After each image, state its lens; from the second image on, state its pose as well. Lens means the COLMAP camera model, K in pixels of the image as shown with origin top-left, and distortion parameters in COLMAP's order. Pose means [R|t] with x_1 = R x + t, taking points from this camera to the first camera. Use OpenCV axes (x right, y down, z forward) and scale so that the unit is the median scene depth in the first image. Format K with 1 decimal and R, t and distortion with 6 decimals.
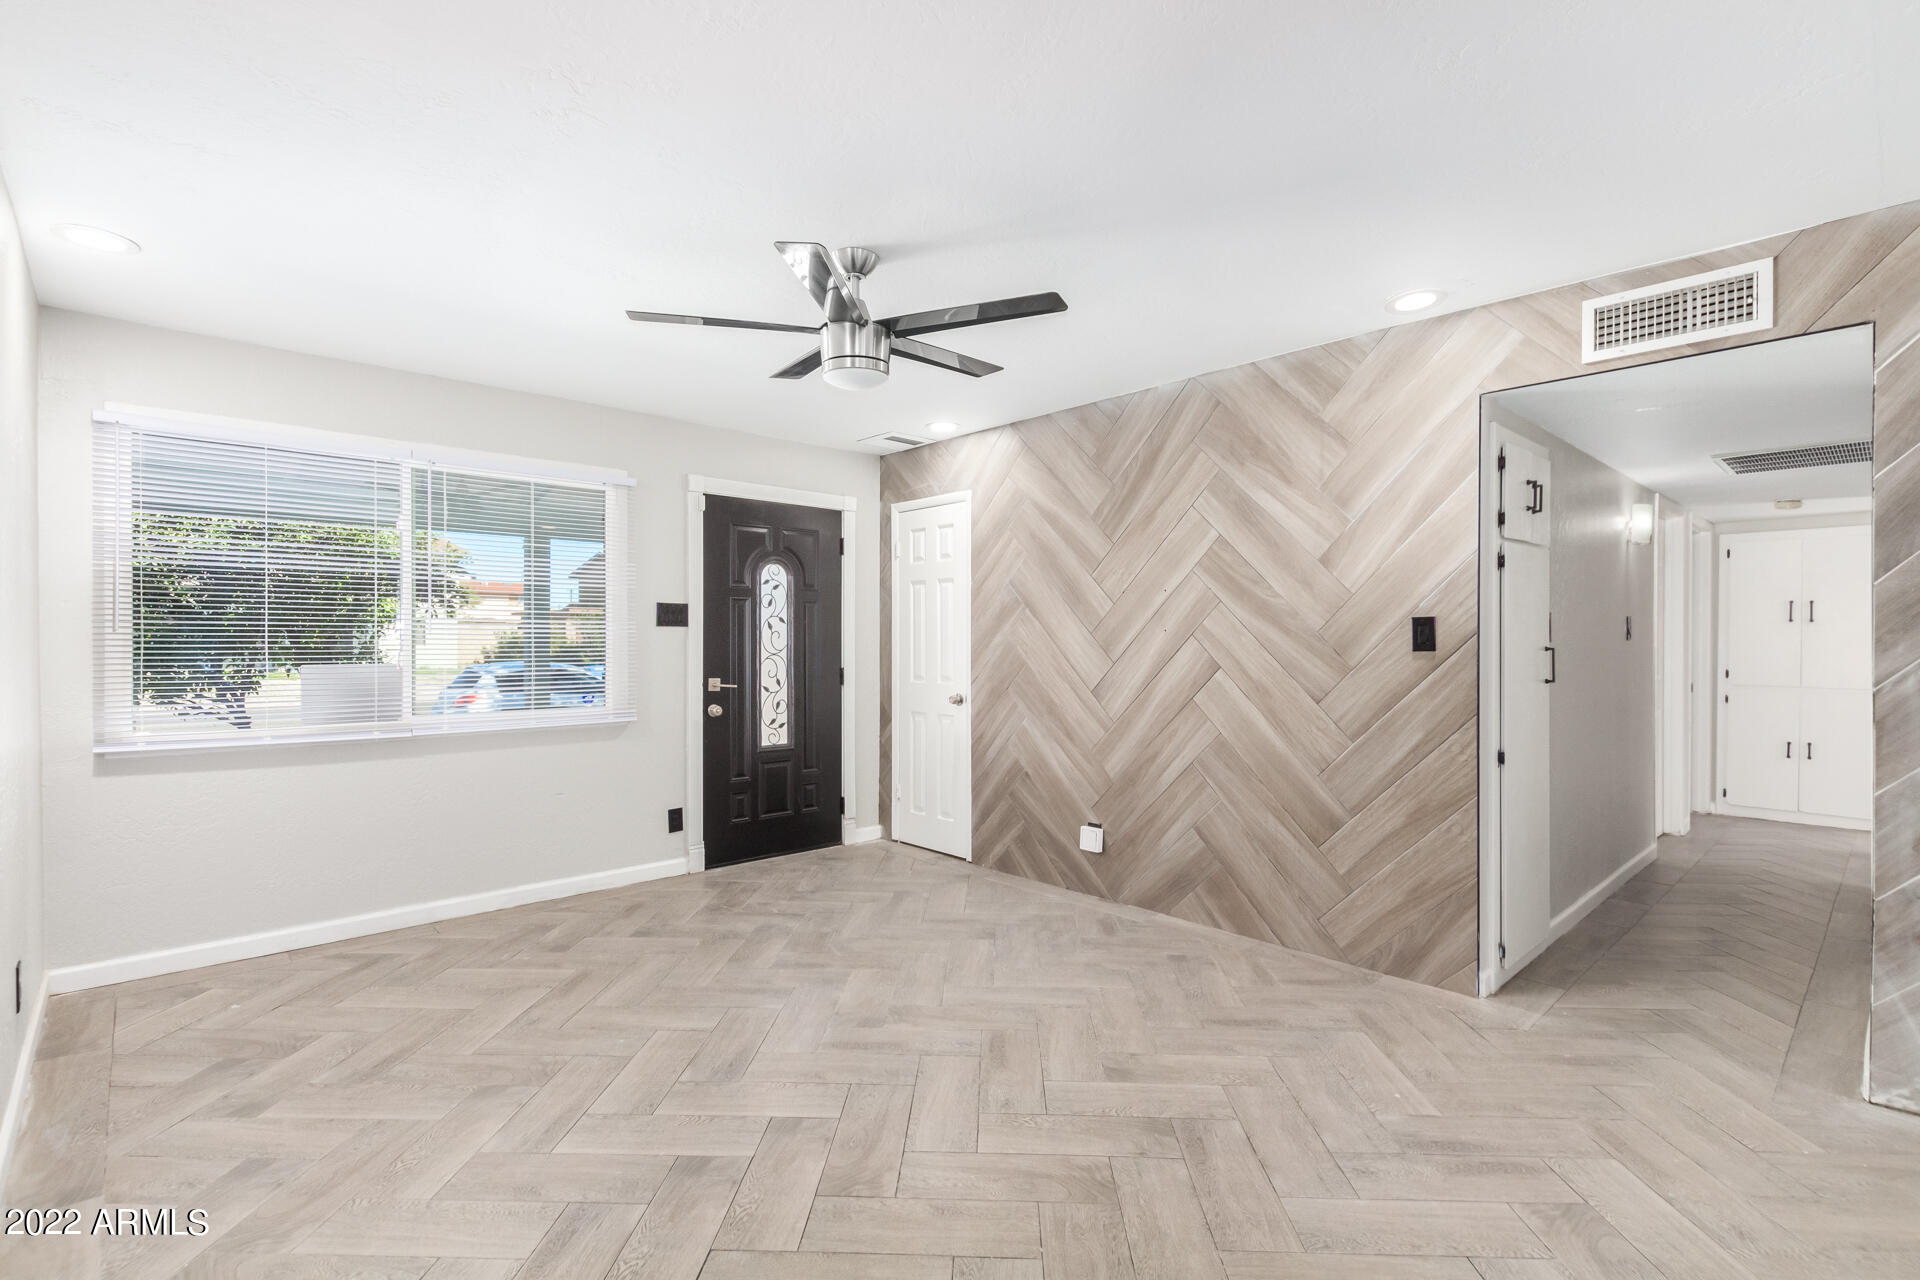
lens RADIAL K [[887.4, 0, 953.9], [0, 887.4, 644.3], [0, 0, 1]] dist [-0.001047, -0.001394]
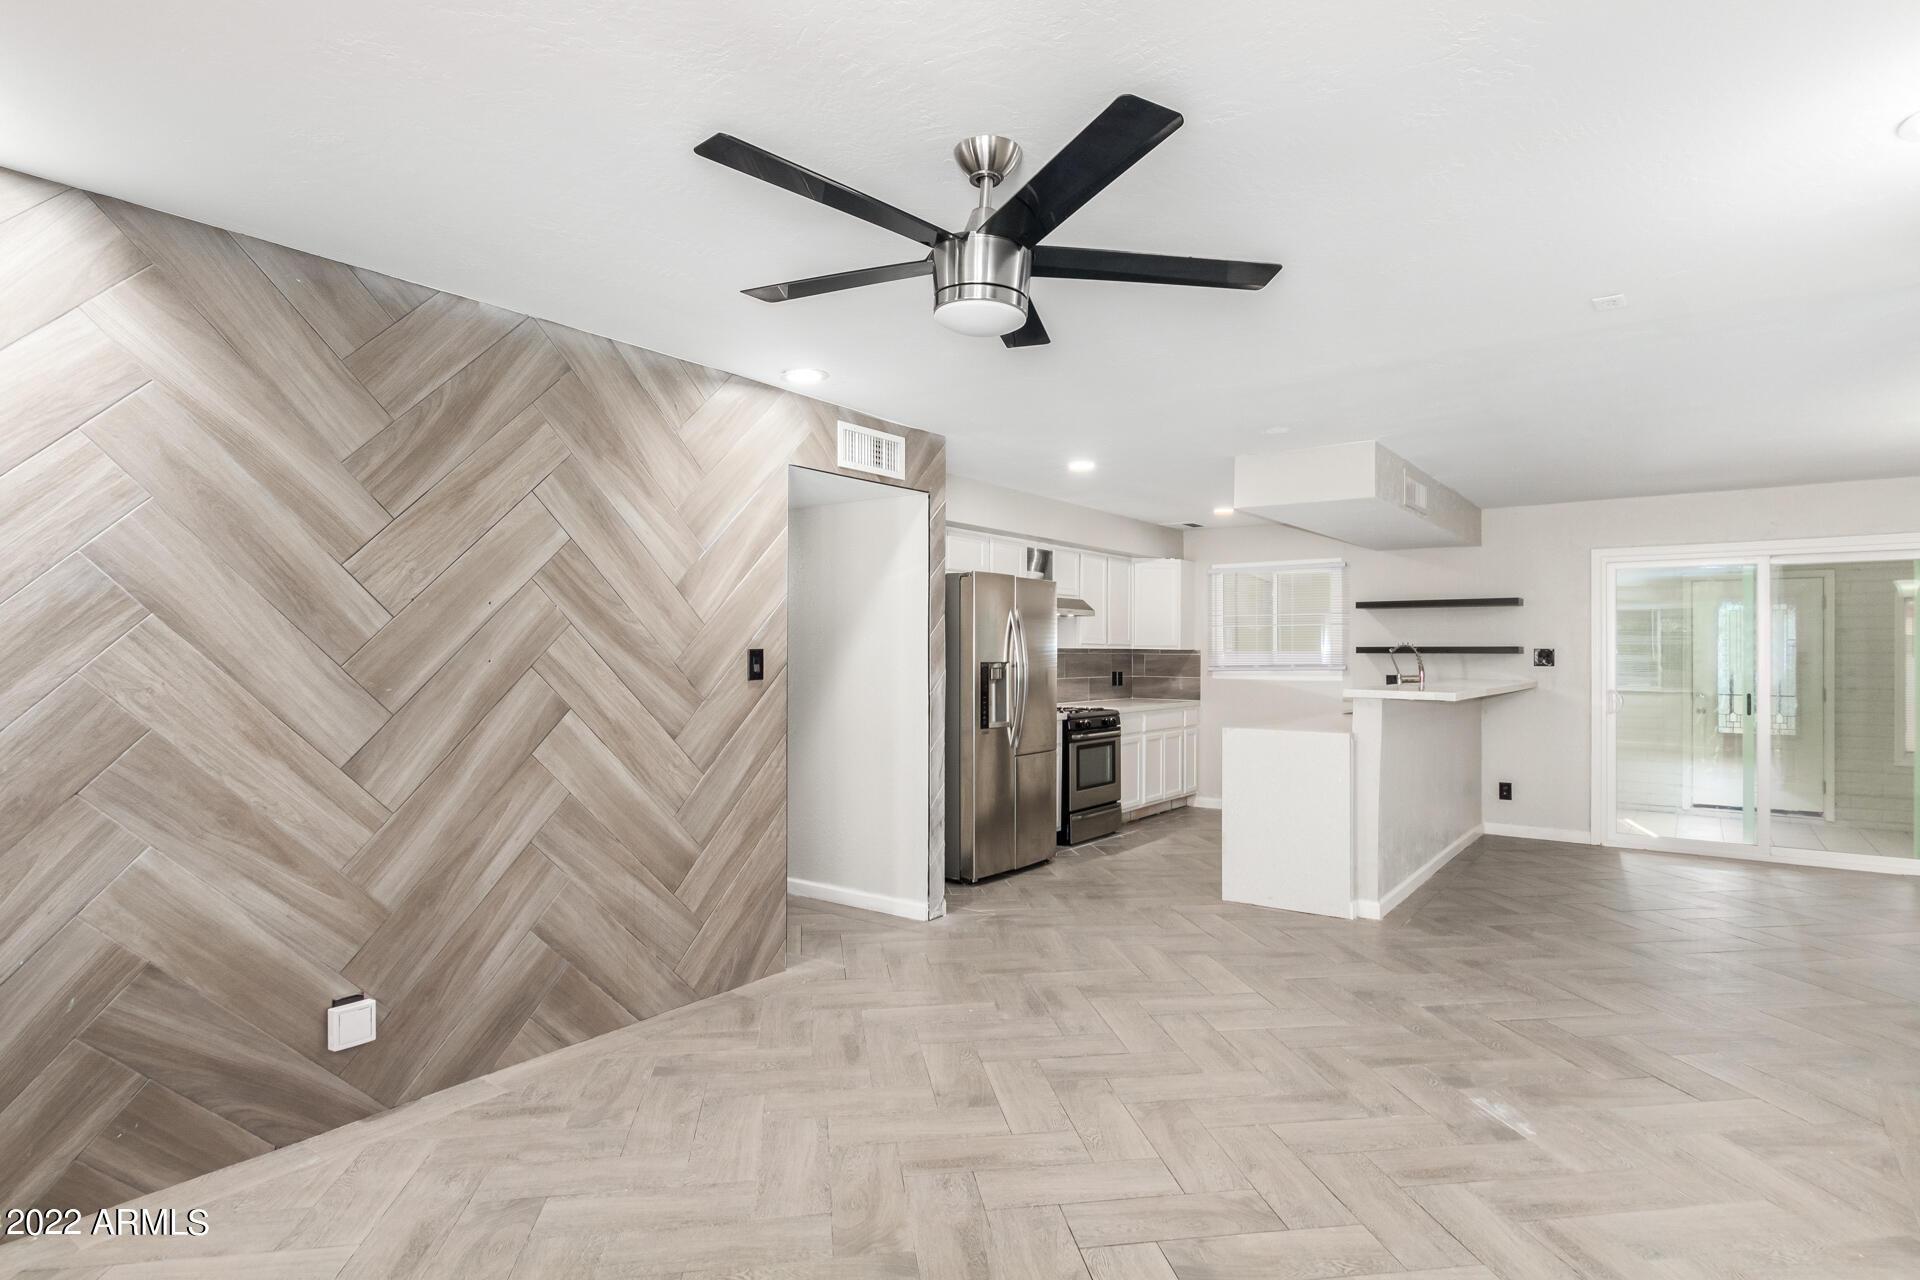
lens RADIAL K [[1010.3, 0, 958.7], [0, 1010.3, 648.6], [0, 0, 1]] dist [0.000868, -0.000256]
pose [[-0.193340, 0.001512, 0.981131, -0.573831], [0.003162, 0.999995, -0.000918, -0.022338], [-0.981127, 0.002925, -0.193344, 0.754945]]
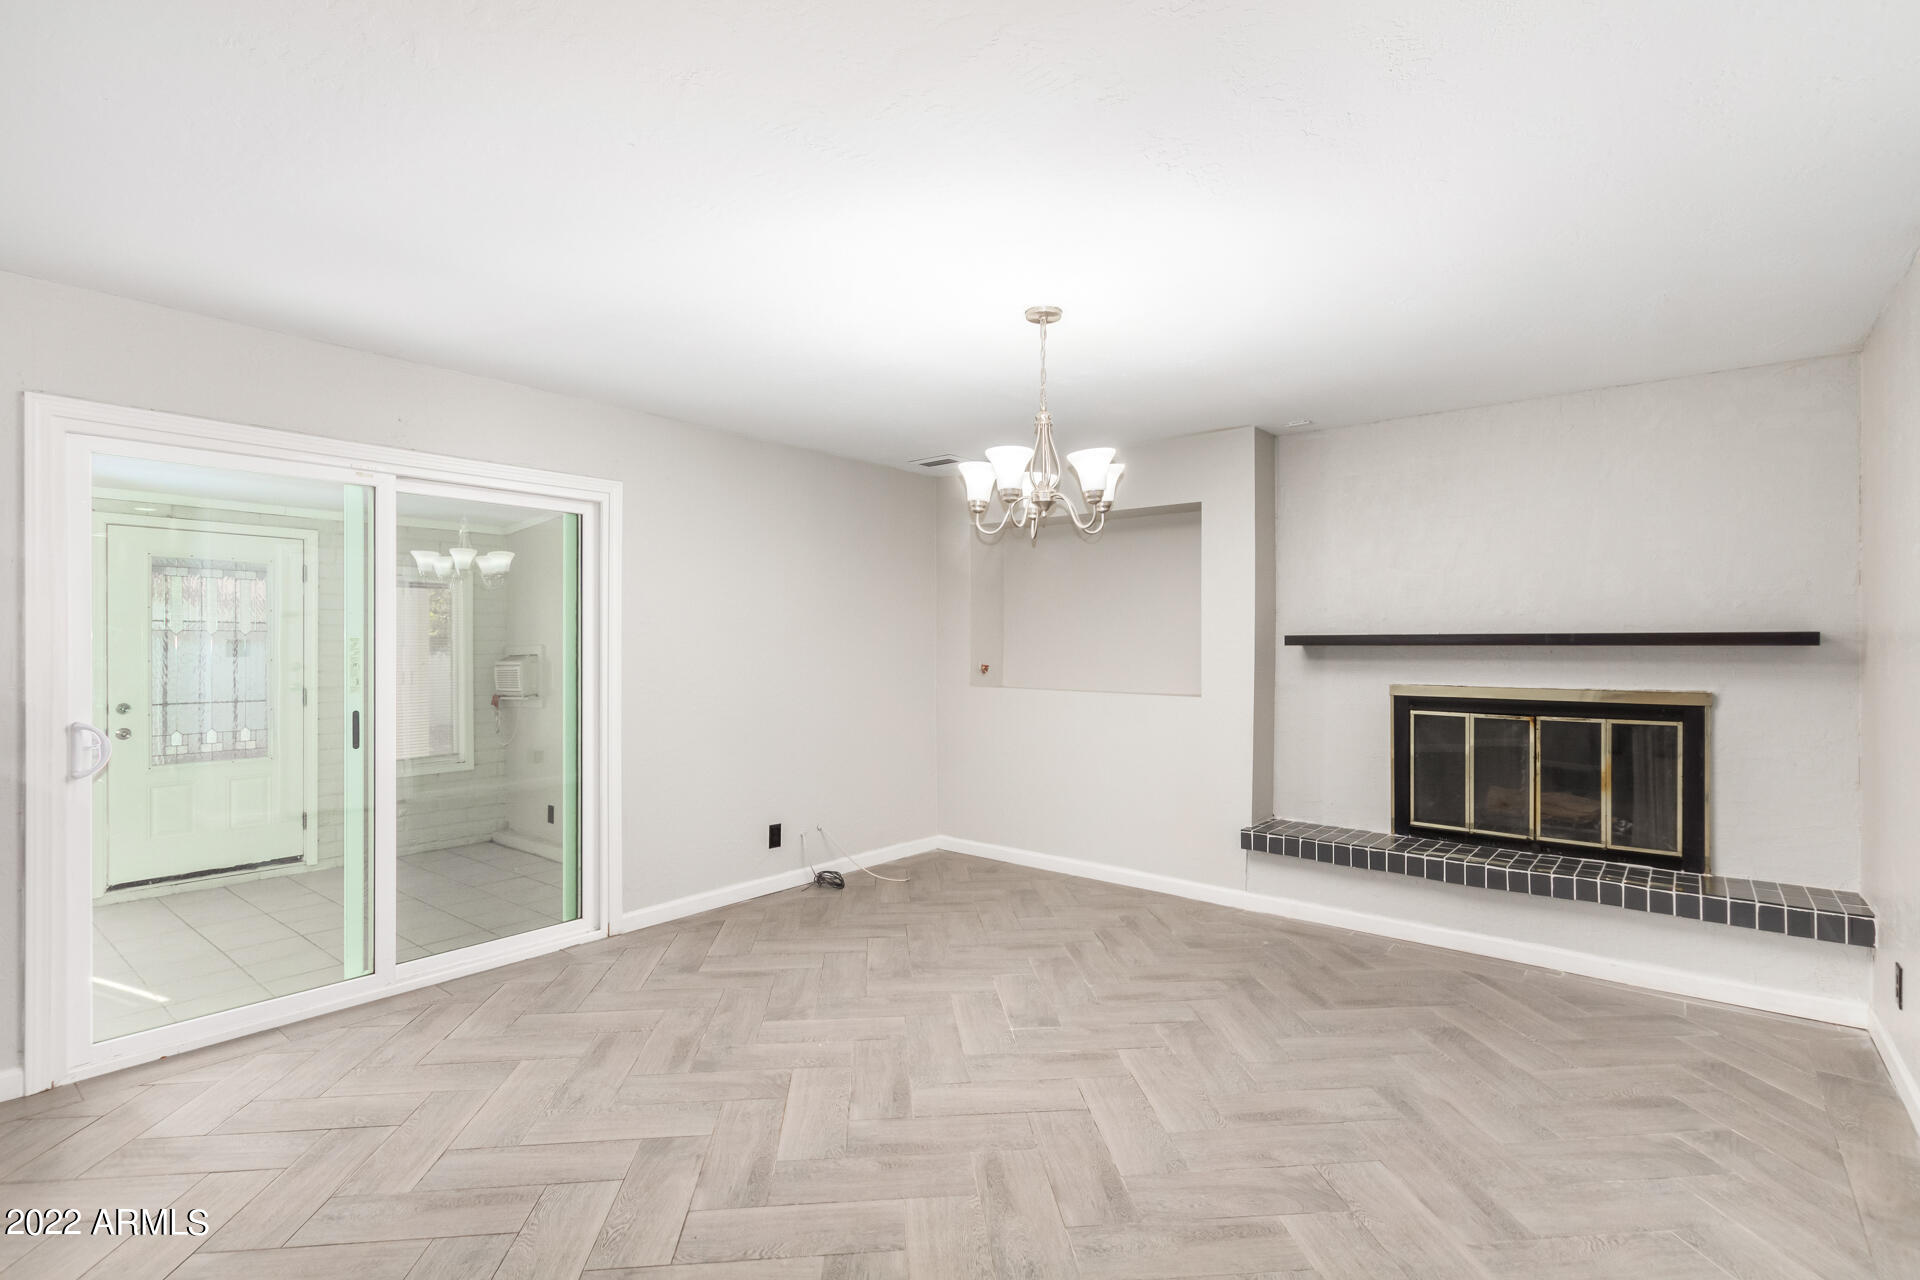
lens RADIAL K [[887.4, 0, 957.7], [0, 887.4, 640.2], [0, 0, 1]] dist [-0.001047, -0.001394]
pose [[-0.989636, -0.003337, -0.143558, 0.306492], [-0.003816, 0.999988, 0.003066, -0.018629], [0.143546, 0.003582, -0.989637, 0.104985]]
